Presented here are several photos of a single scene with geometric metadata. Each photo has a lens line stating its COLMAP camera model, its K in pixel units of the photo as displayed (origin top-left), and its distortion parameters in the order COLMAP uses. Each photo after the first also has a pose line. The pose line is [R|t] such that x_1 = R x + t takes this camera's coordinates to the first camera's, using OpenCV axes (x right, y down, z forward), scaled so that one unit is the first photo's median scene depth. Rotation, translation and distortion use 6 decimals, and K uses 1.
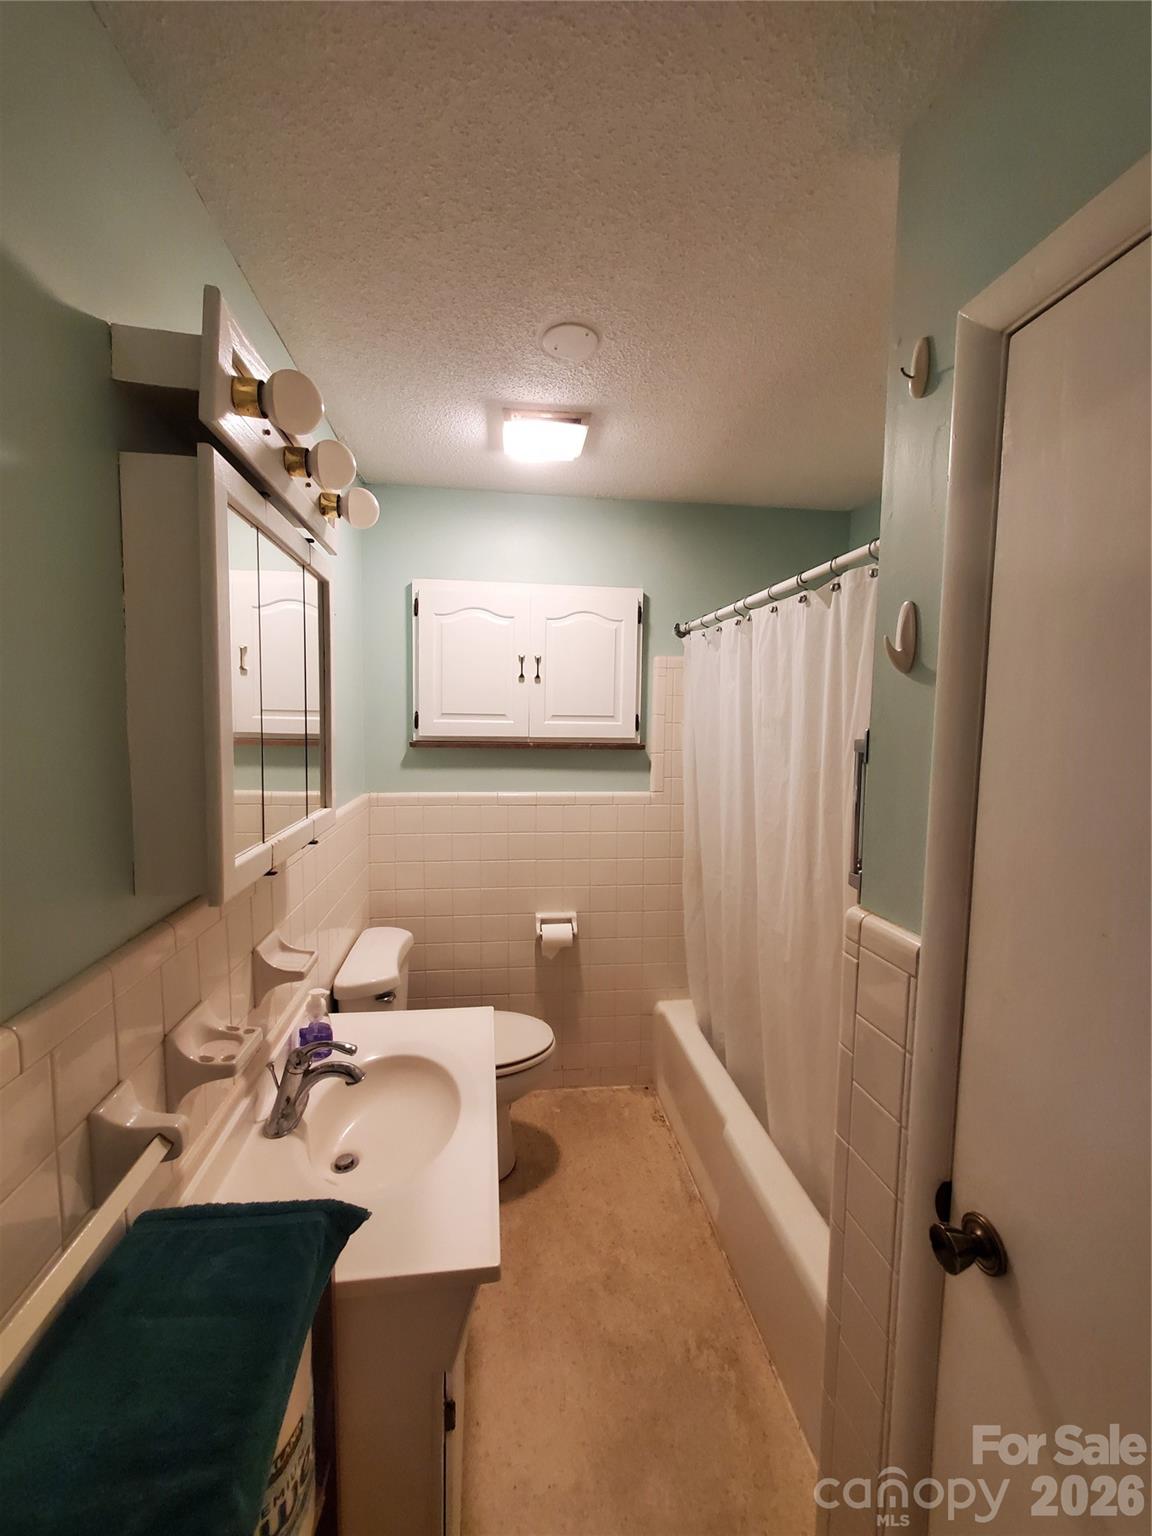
lens RADIAL K [[610.0, 0, 565.3], [0, 610.0, 762.9], [0, 0, 1]] dist [0.003024, 0.000327]
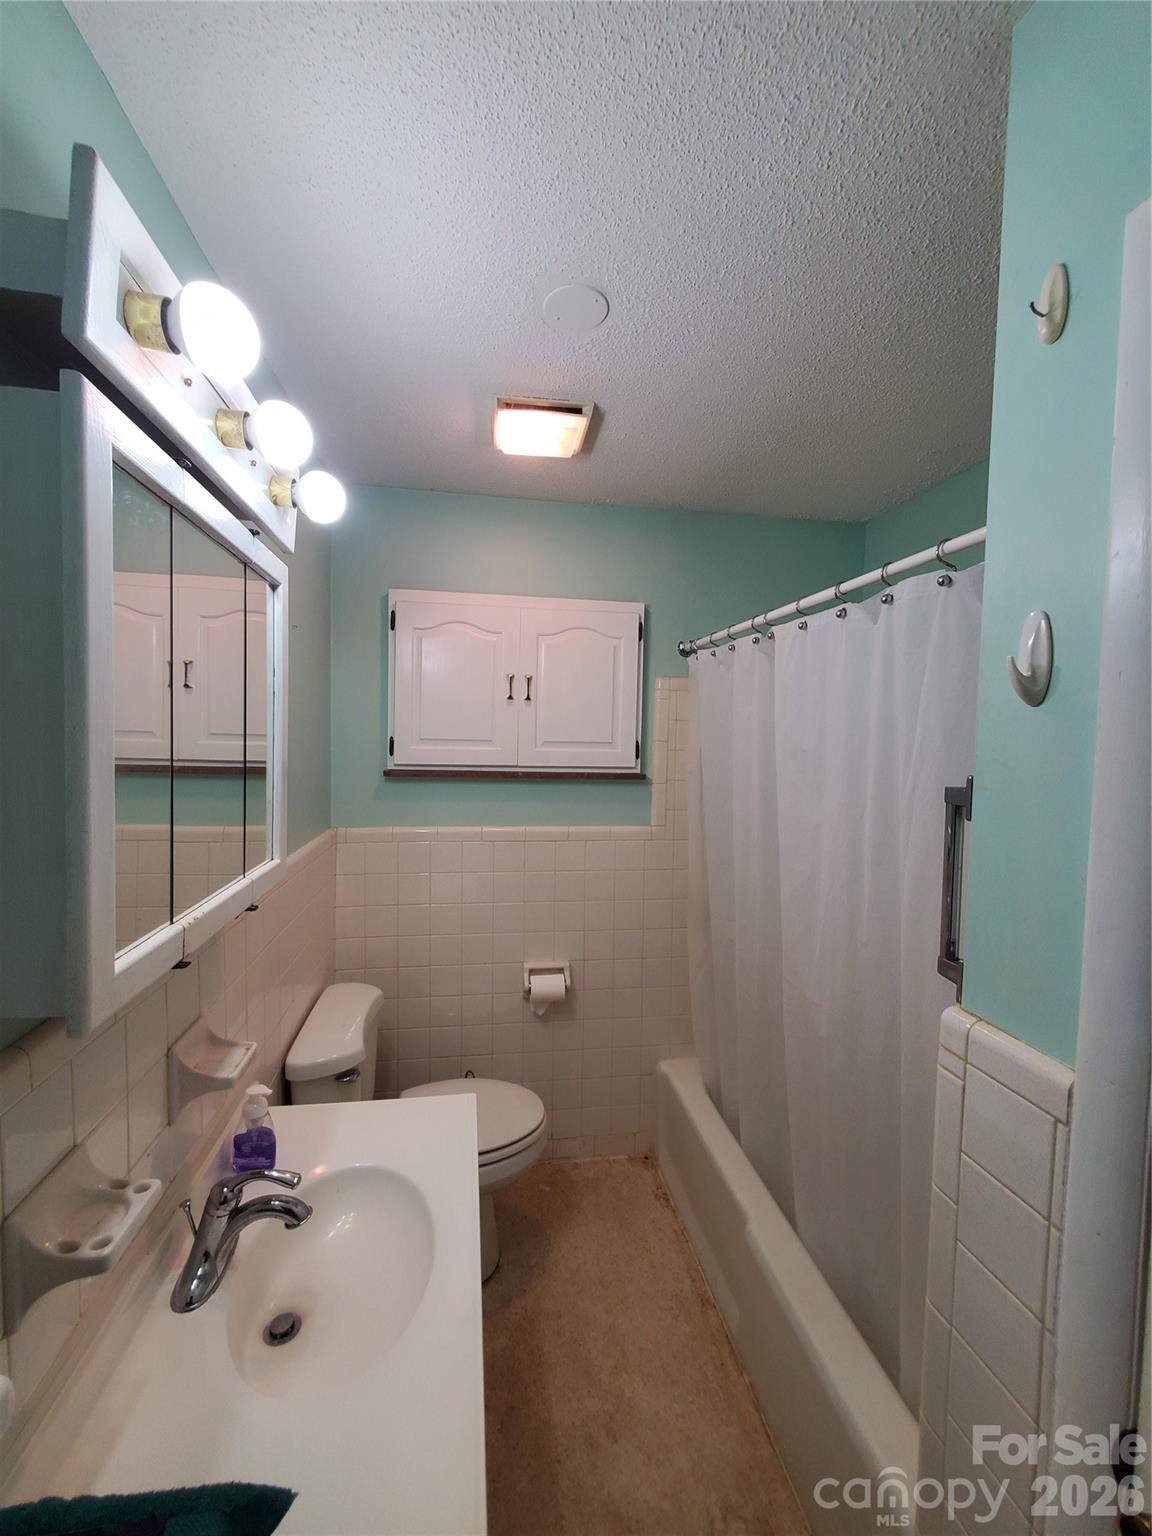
lens RADIAL K [[610.0, 0, 565.3], [0, 610.0, 762.9], [0, 0, 1]] dist [0.003024, 0.000327]
pose [[0.999553, 0.005154, 0.029460, -0.021161], [-0.004266, 0.999536, -0.030144, -0.025735], [-0.029601, 0.030005, 0.999111, 0.134974]]
